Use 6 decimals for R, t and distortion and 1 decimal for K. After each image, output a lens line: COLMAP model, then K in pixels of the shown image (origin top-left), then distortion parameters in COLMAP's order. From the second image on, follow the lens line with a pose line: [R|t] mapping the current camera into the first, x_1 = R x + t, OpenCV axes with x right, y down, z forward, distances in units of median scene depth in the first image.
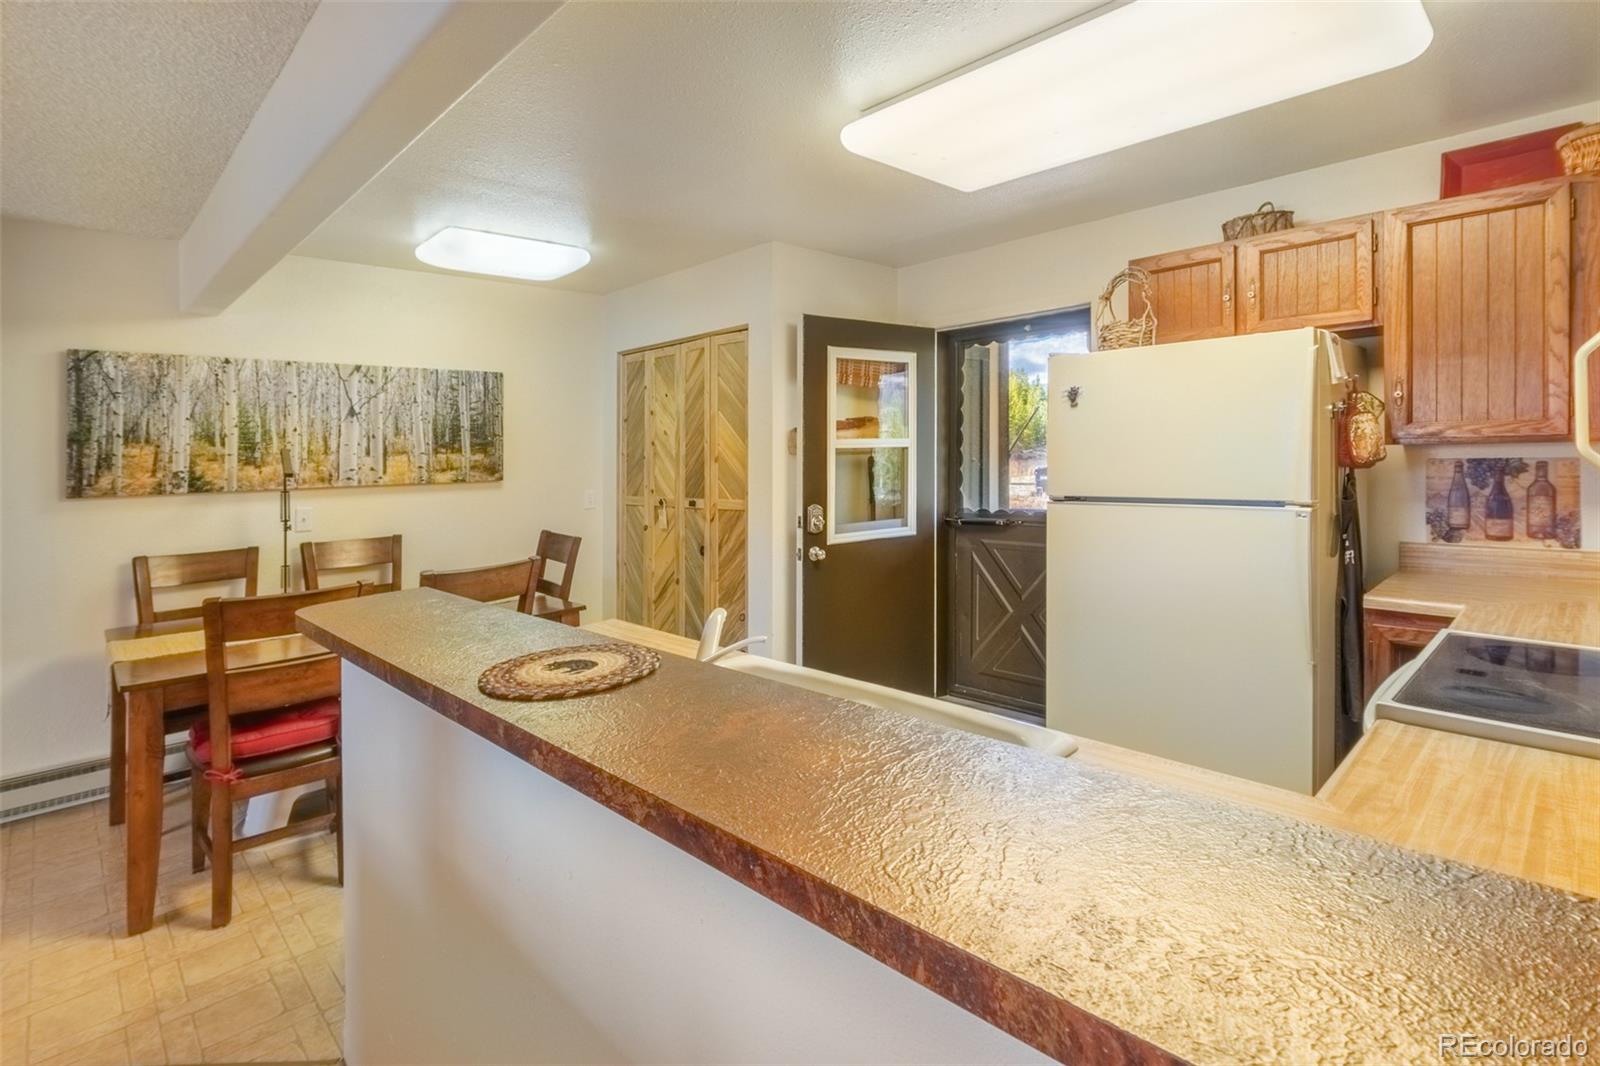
lens RADIAL K [[749.5, 0, 798.8], [0, 749.5, 532.7], [0, 0, 1]] dist [-0.006103, 0.002012]
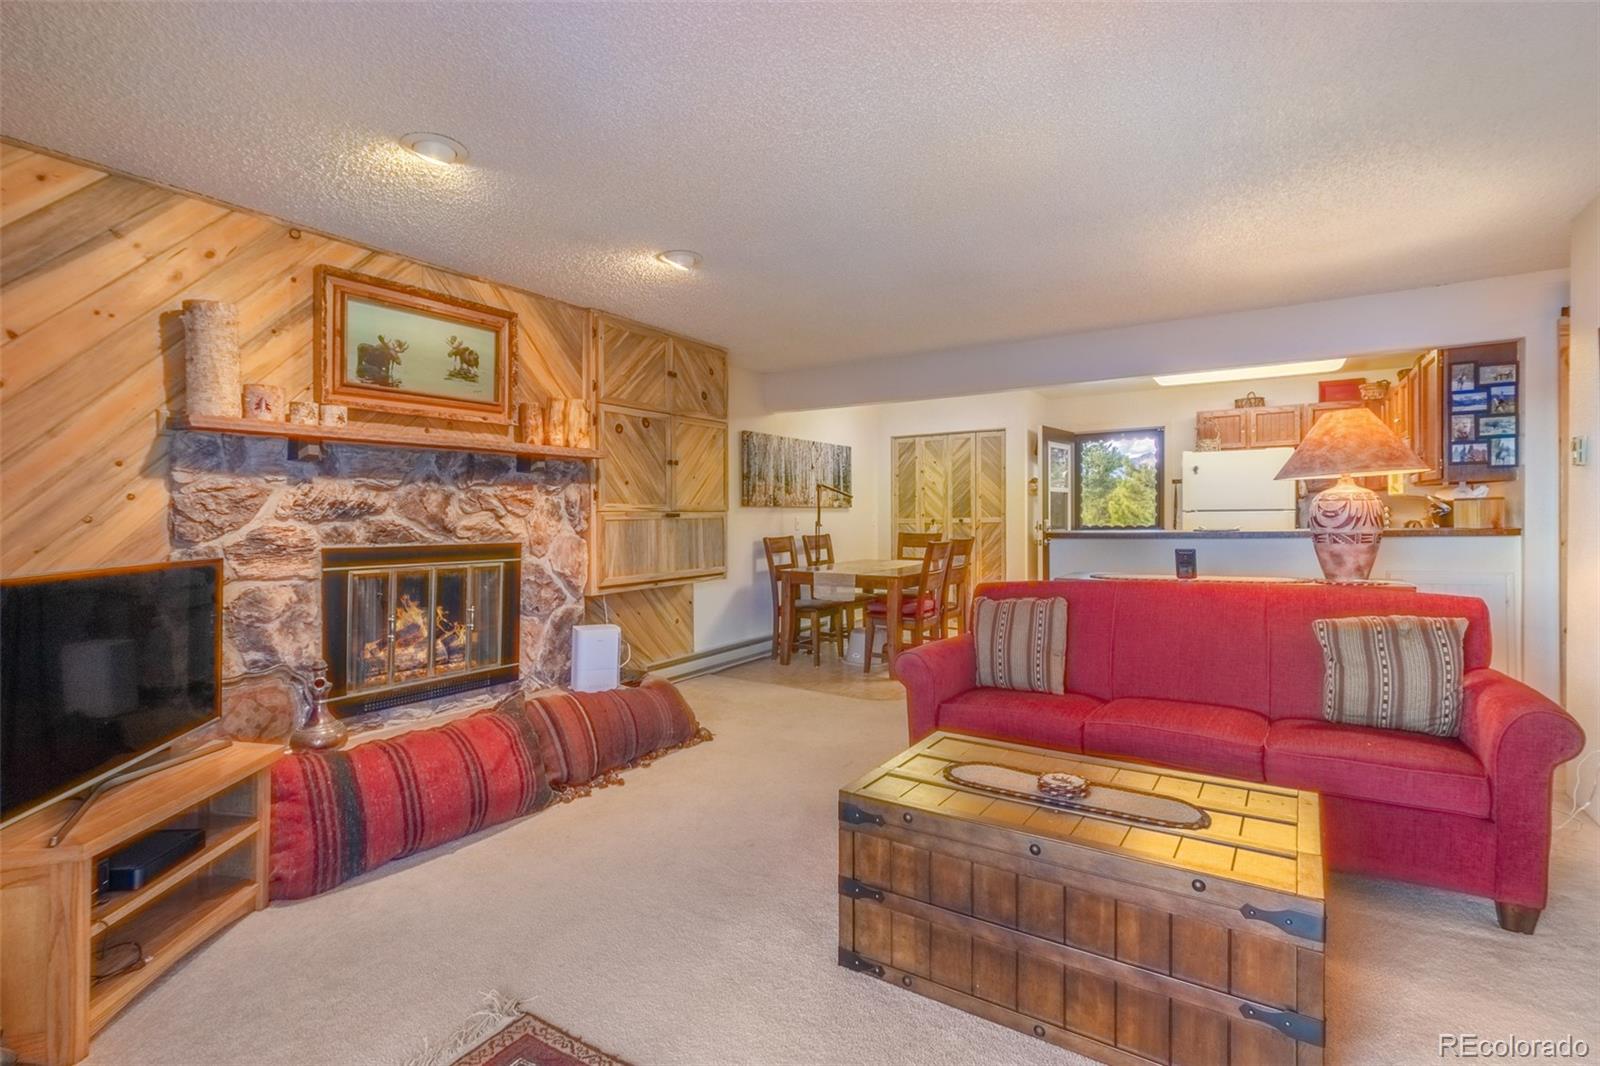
lens RADIAL K [[749.5, 0, 785.6], [0, 749.5, 533.1], [0, 0, 1]] dist [-0.006103, 0.002012]
pose [[0.978140, 0.009579, 0.207726, -1.084113], [0.007699, 0.996585, -0.082209, 0.161044], [-0.207804, 0.082011, 0.974726, -0.814276]]
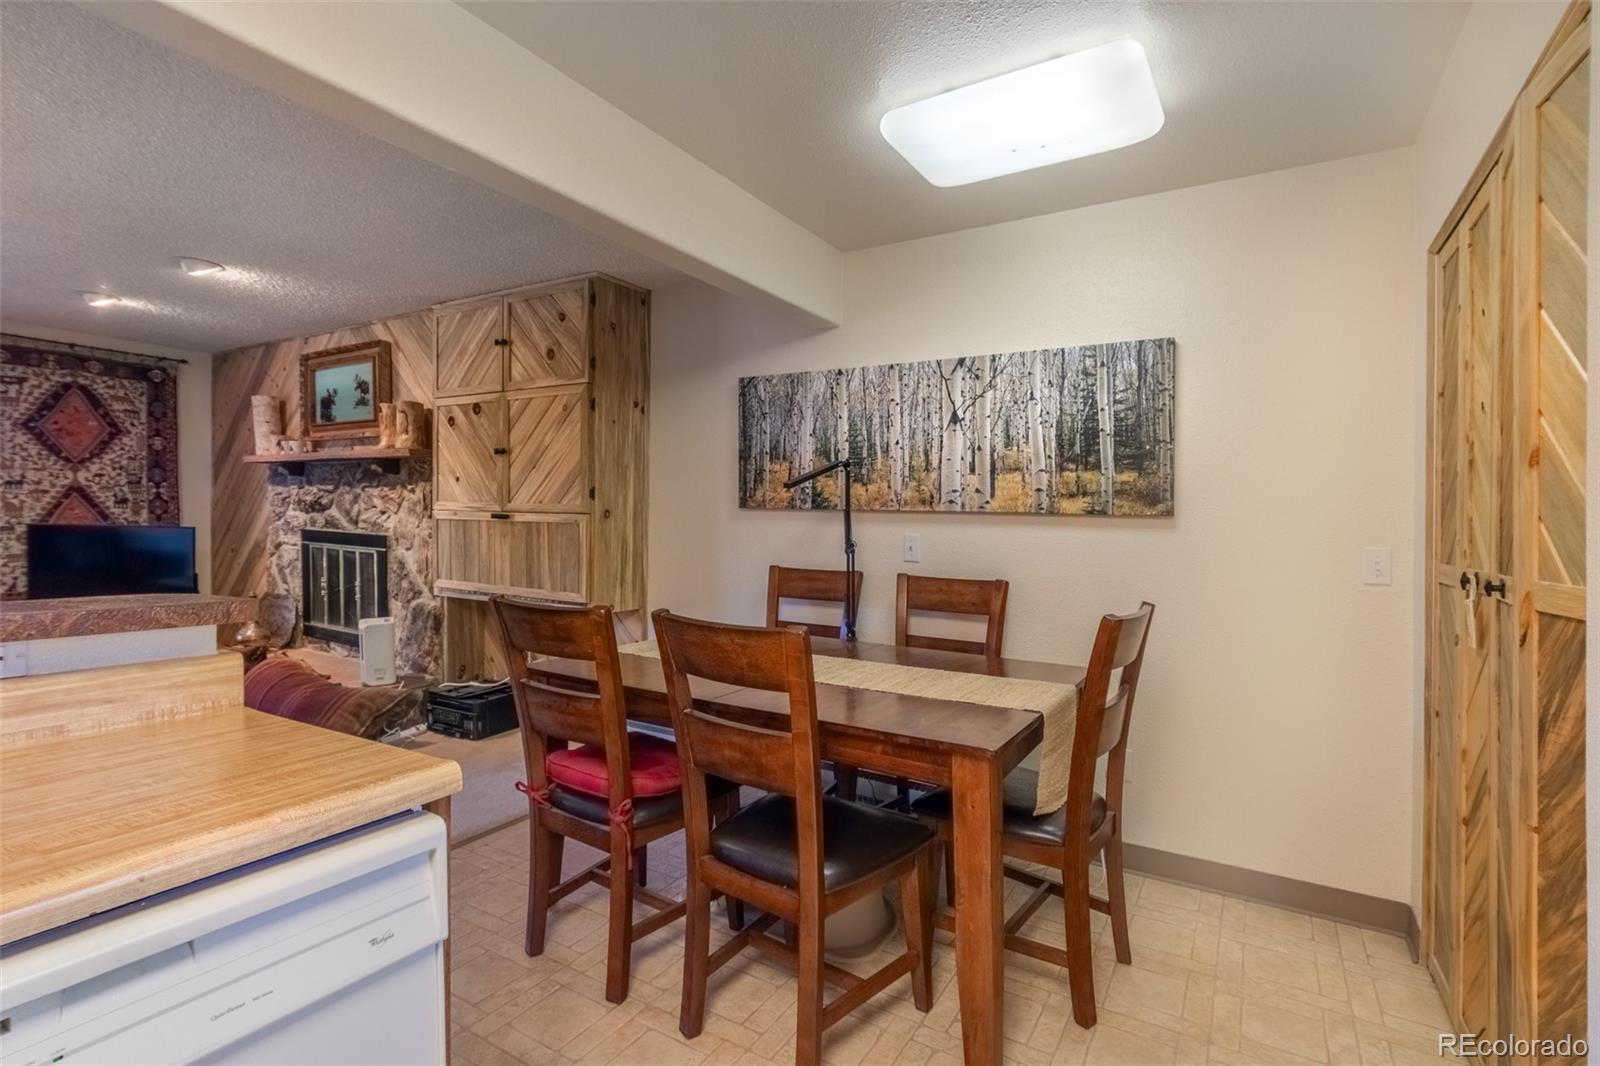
lens RADIAL K [[749.5, 0, 813.8], [0, 749.5, 523.3], [0, 0, 1]] dist [-0.006103, 0.002012]
pose [[0.240546, 0.033029, -0.970076, 0.150255], [-0.131278, 0.991345, 0.001201, -0.032658], [0.961719, 0.127061, 0.242800, 0.702836]]
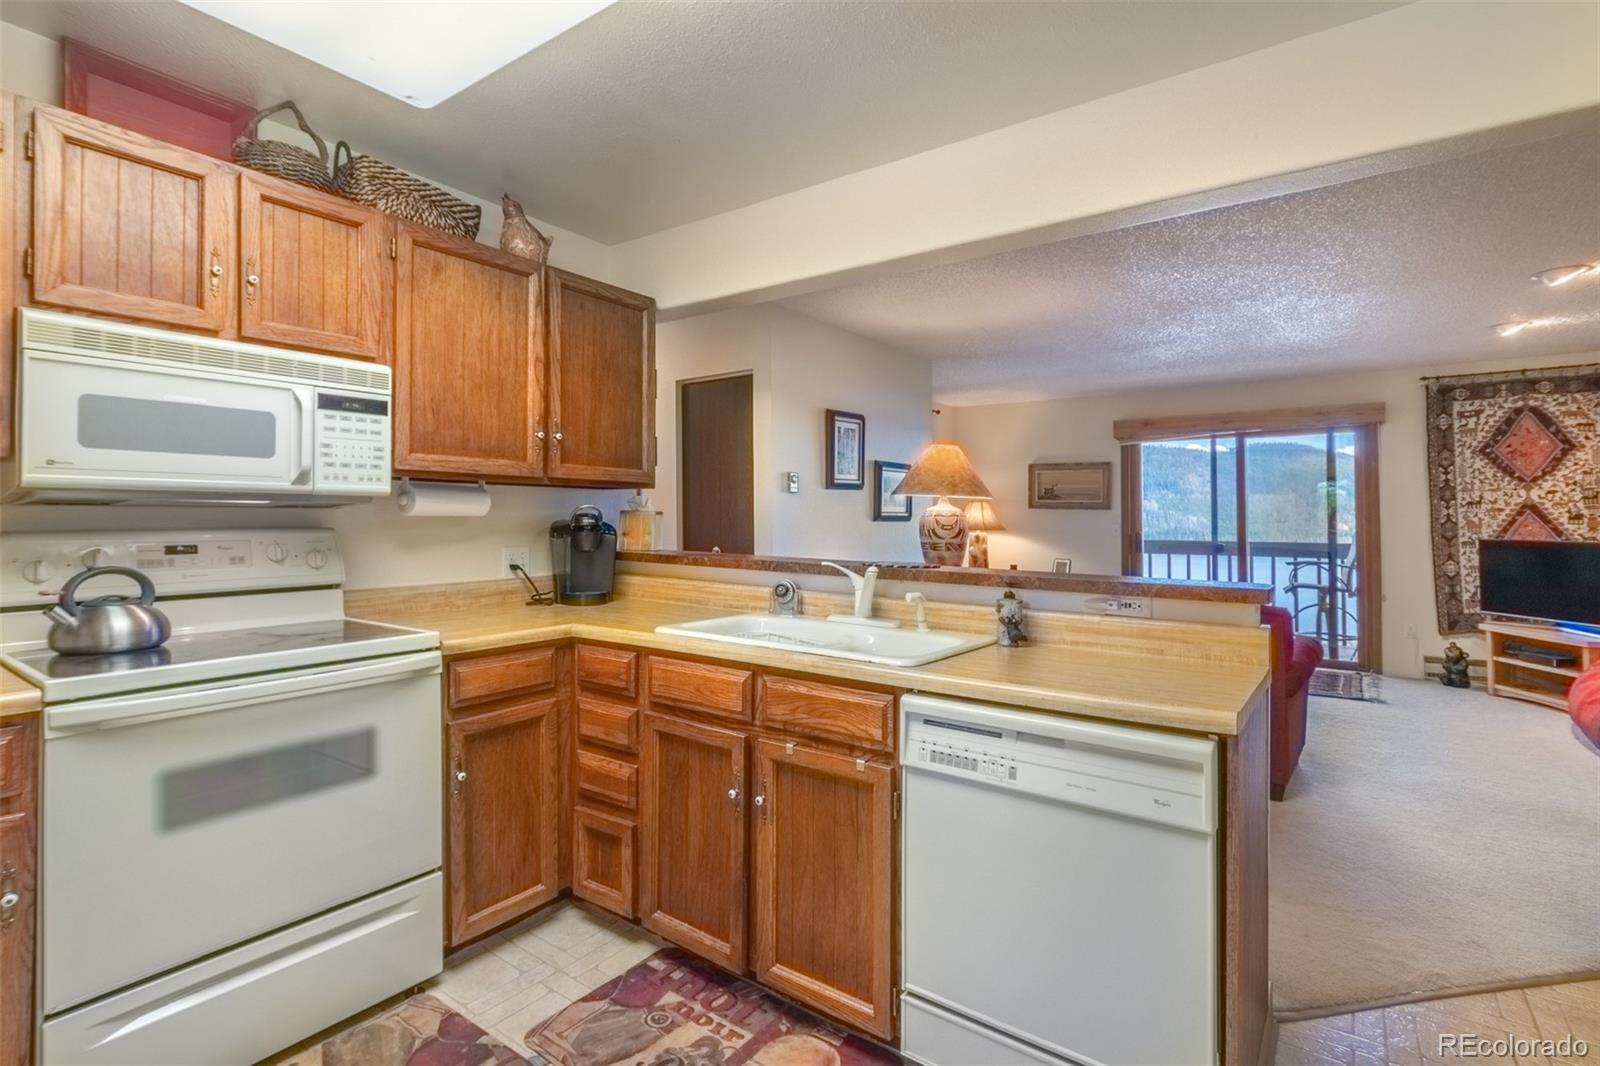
lens RADIAL K [[749.5, 0, 791.3], [0, 749.5, 533.4], [0, 0, 1]] dist [-0.006103, 0.002012]
pose [[-0.987233, 0.023767, -0.157502, 0.129030], [0.003058, 0.991451, 0.130445, -0.054282], [0.159256, 0.128298, -0.978865, 0.896027]]
